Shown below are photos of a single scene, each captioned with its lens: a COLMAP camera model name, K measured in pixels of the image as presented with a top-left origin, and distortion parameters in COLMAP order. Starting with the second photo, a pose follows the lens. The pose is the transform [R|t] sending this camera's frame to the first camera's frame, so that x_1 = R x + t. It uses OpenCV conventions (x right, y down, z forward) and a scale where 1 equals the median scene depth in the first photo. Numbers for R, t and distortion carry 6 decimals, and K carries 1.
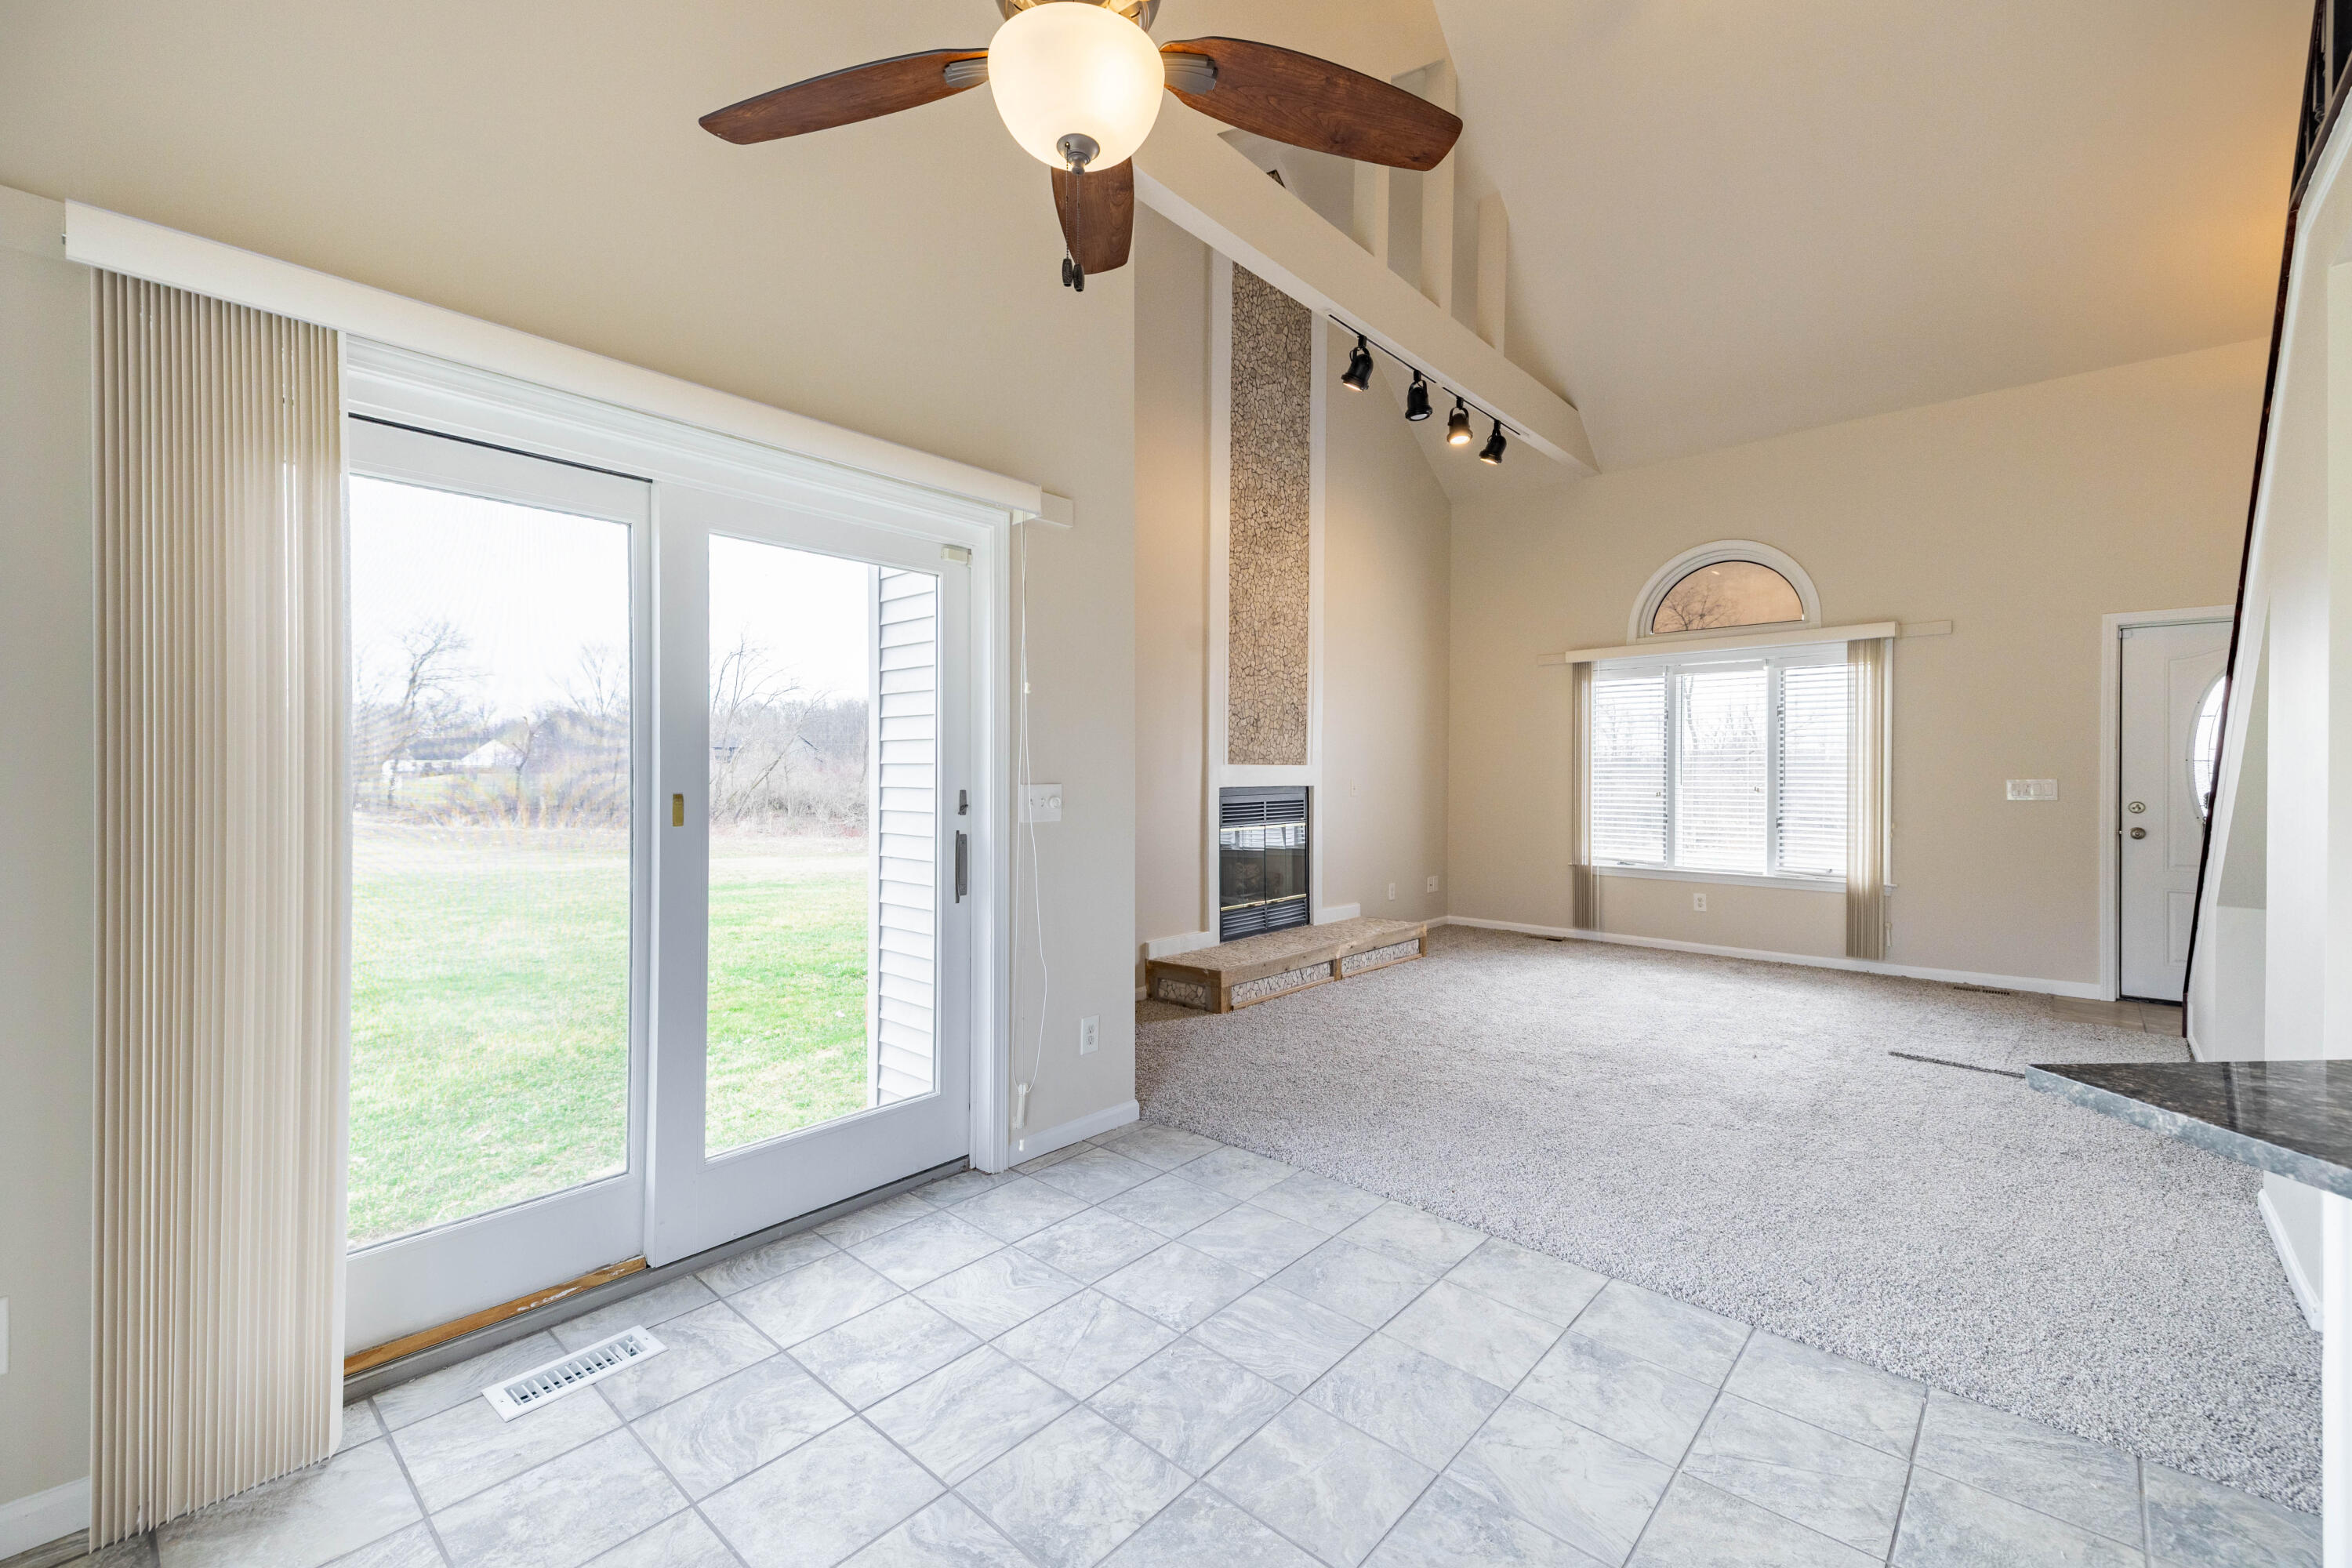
lens RADIAL K [[975.2, 0, 1180.3], [0, 975.2, 775.4], [0, 0, 1]] dist [0.049556, -0.012767]
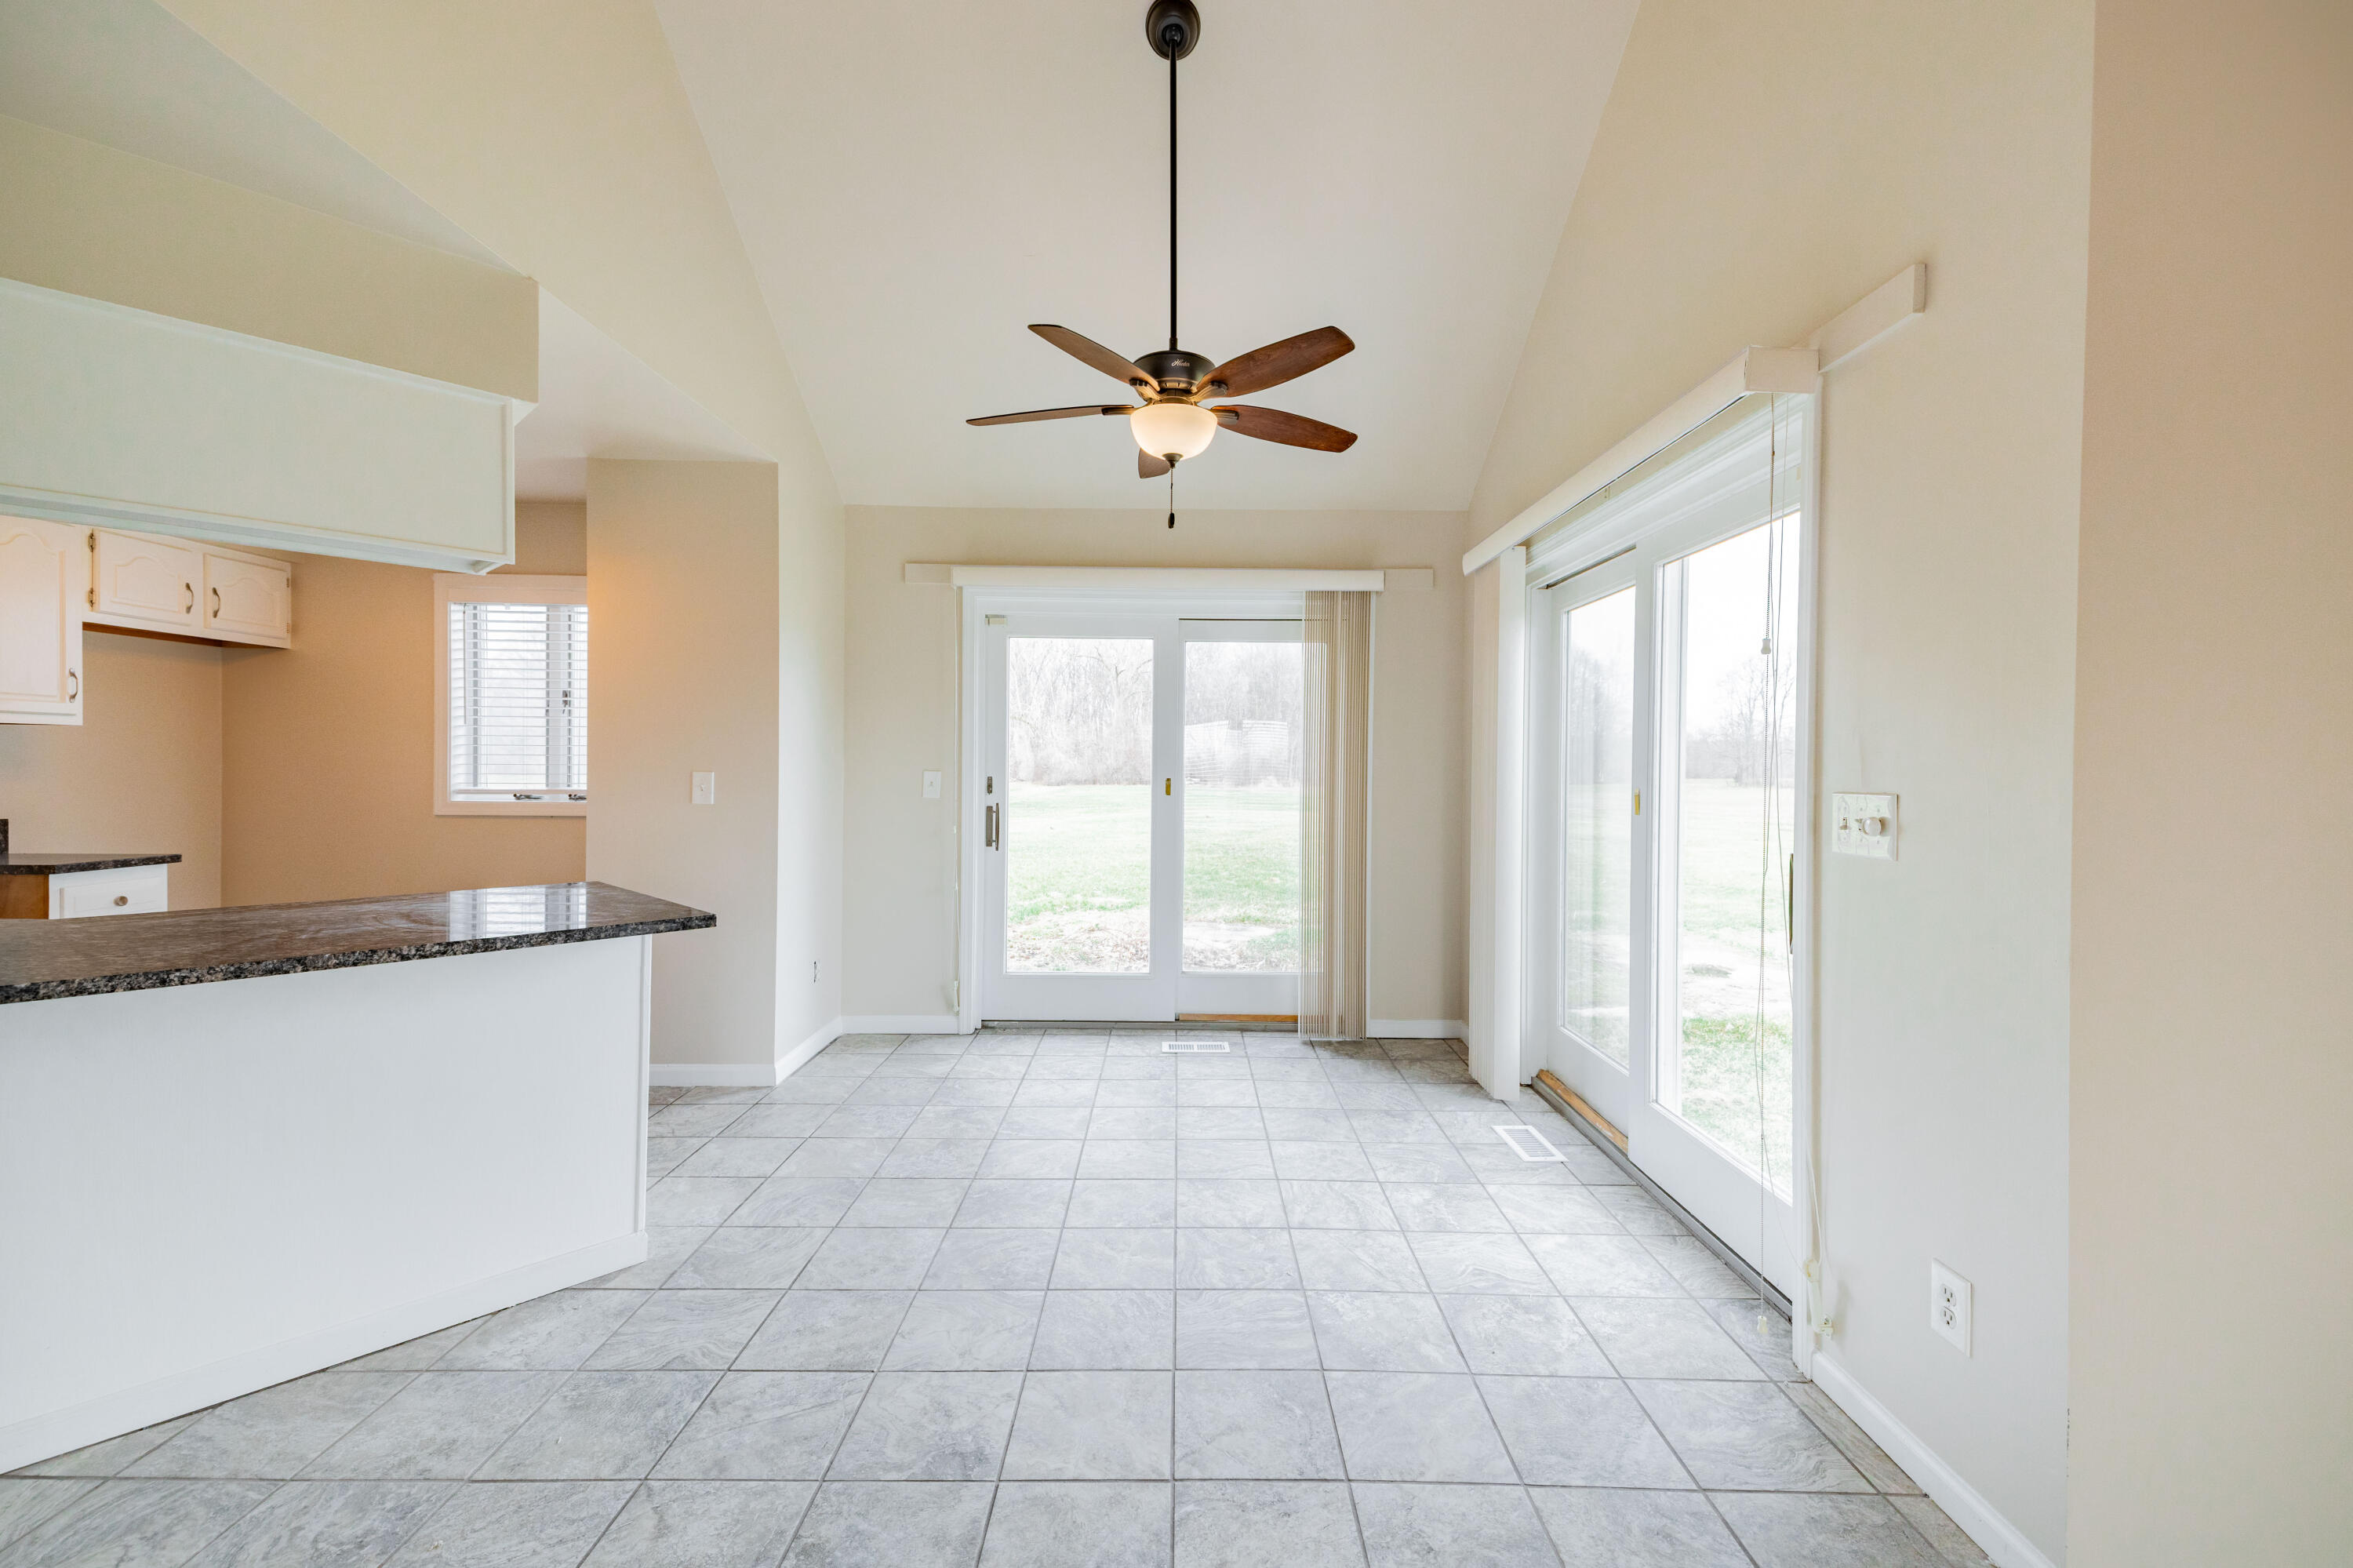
lens RADIAL K [[975.7, 0, 1162.6], [0, 975.7, 765.2], [0, 0, 1]] dist [0.049556, -0.012767]
pose [[-0.756420, -0.008547, -0.654030, 0.335326], [-0.014165, 0.999894, 0.003316, -0.001972], [0.653932, 0.011772, -0.756461, 0.692960]]
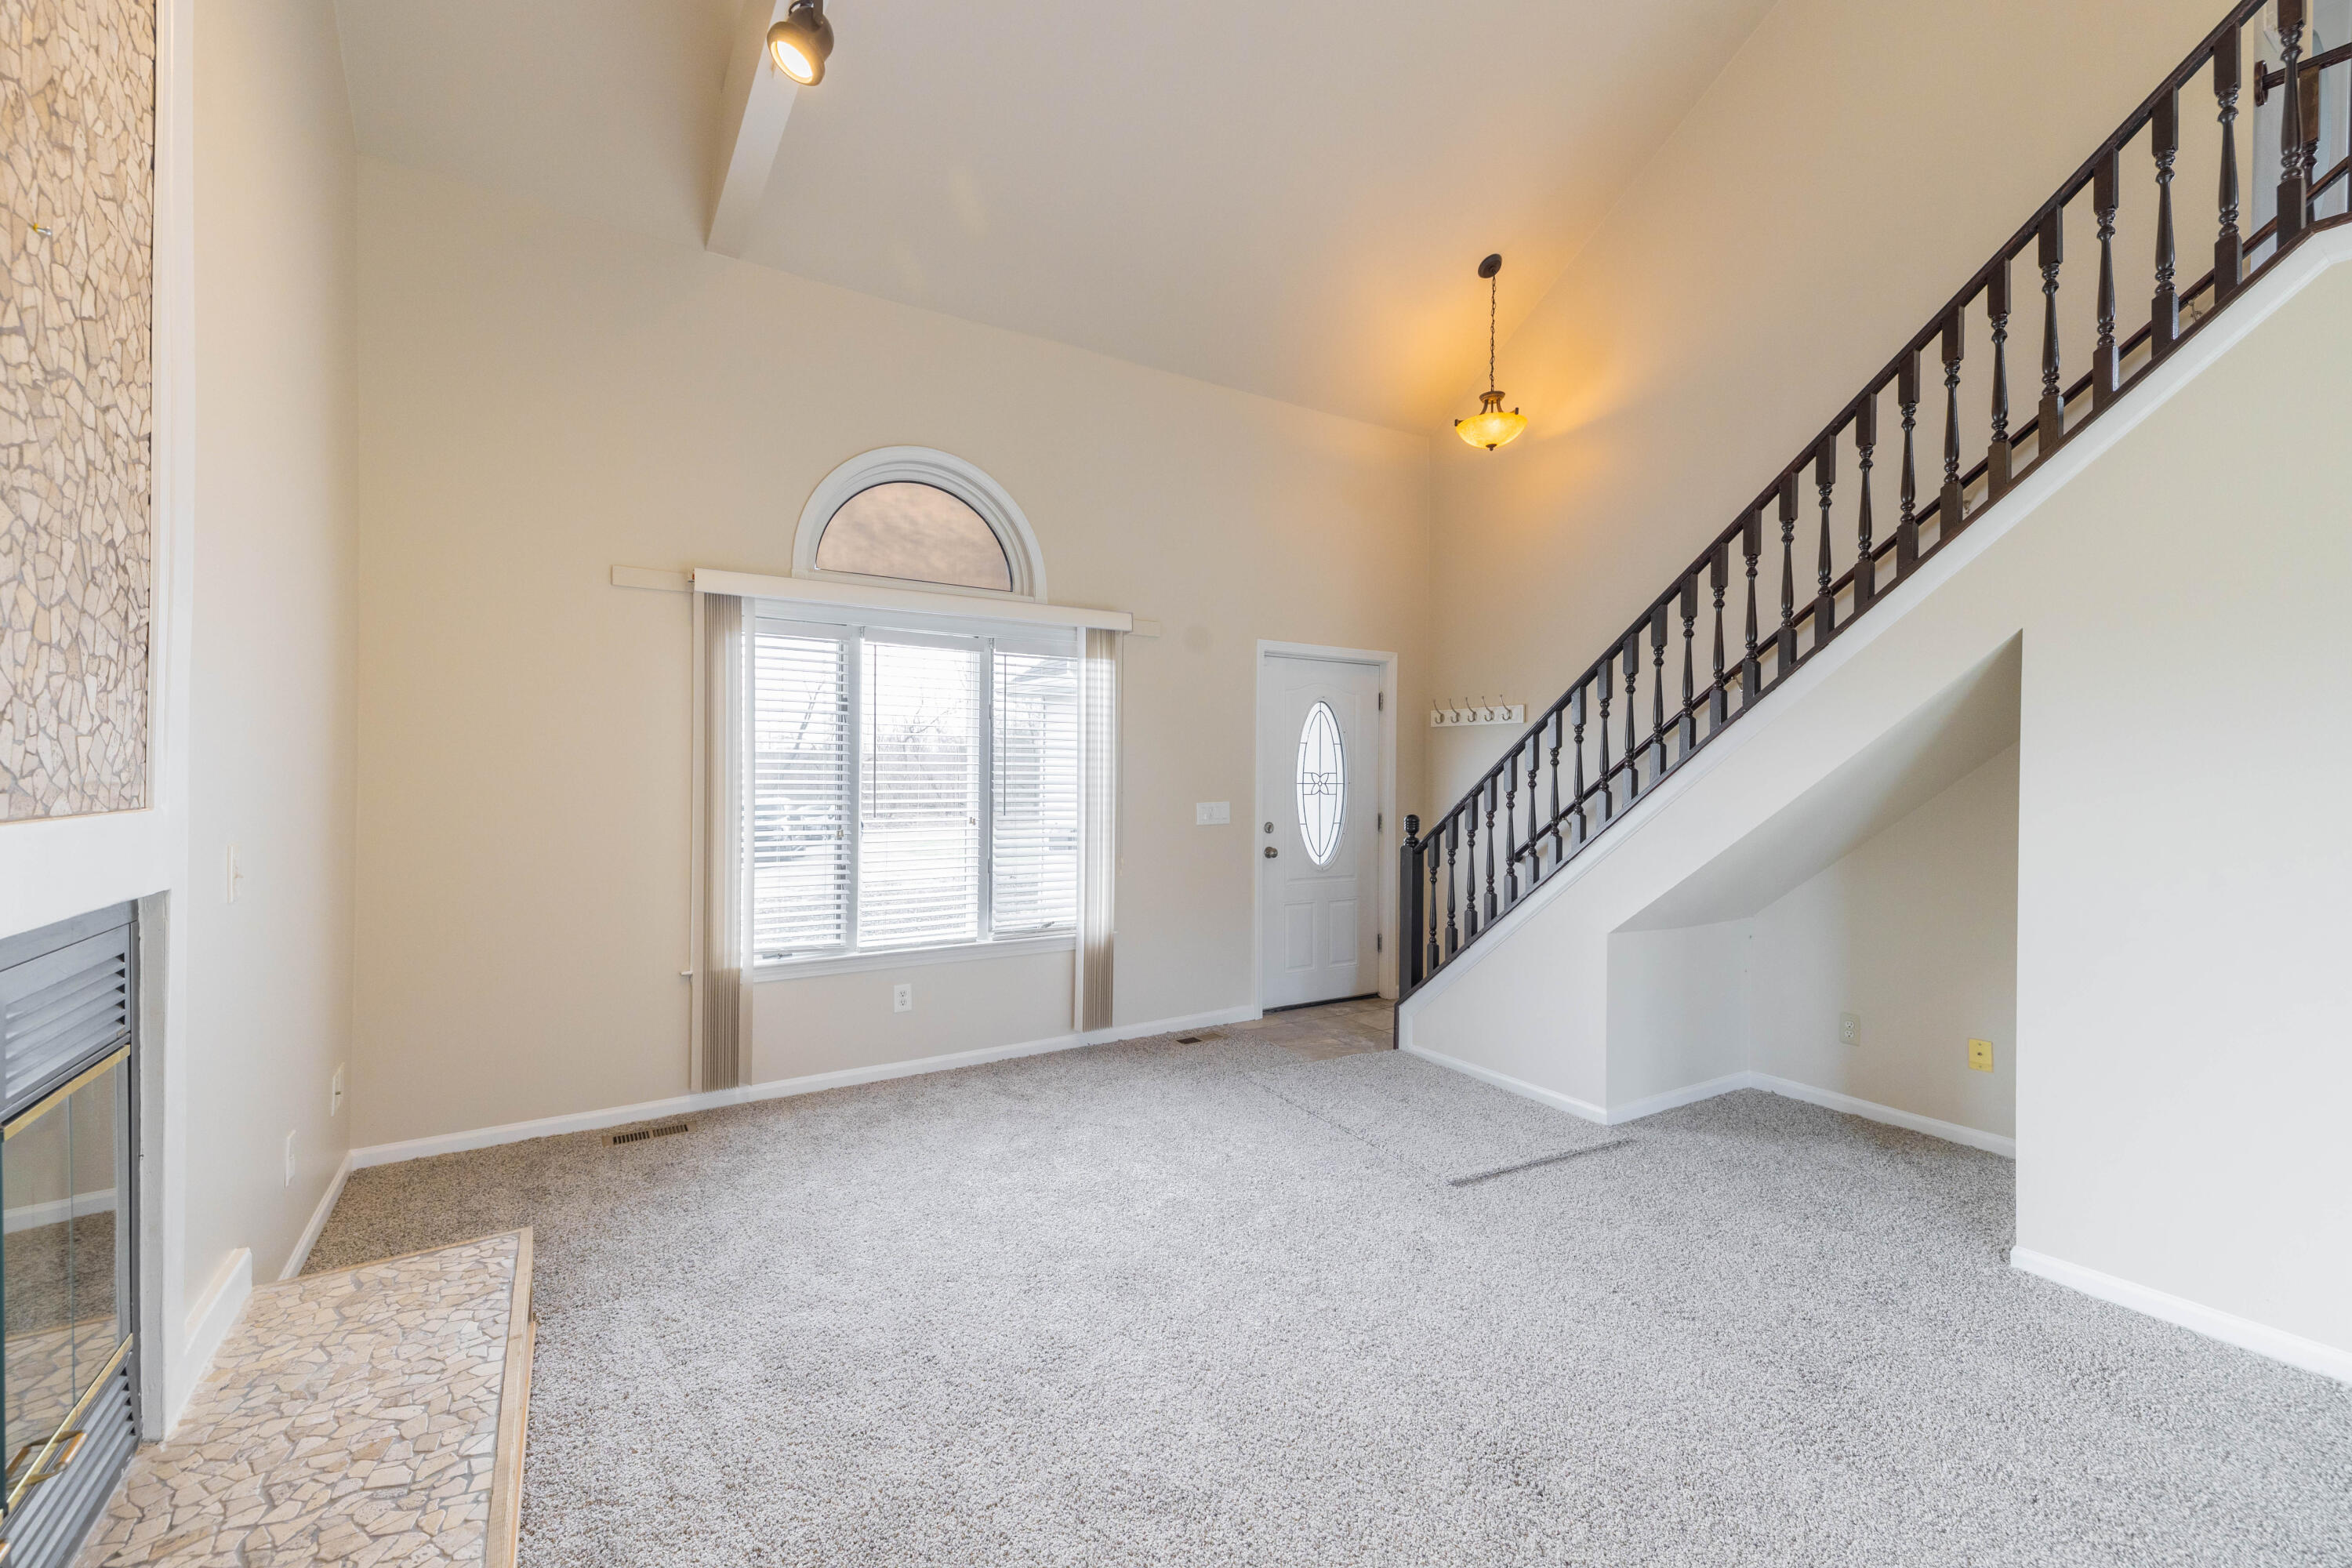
lens RADIAL K [[975.2, 0, 1168.7], [0, 975.2, 784.5], [0, 0, 1]] dist [0.049556, -0.012767]
pose [[0.286148, -0.011452, 0.958117, -0.049526], [-0.002715, 0.999915, 0.012763, -0.025300], [-0.958182, -0.006253, 0.286093, 0.807890]]
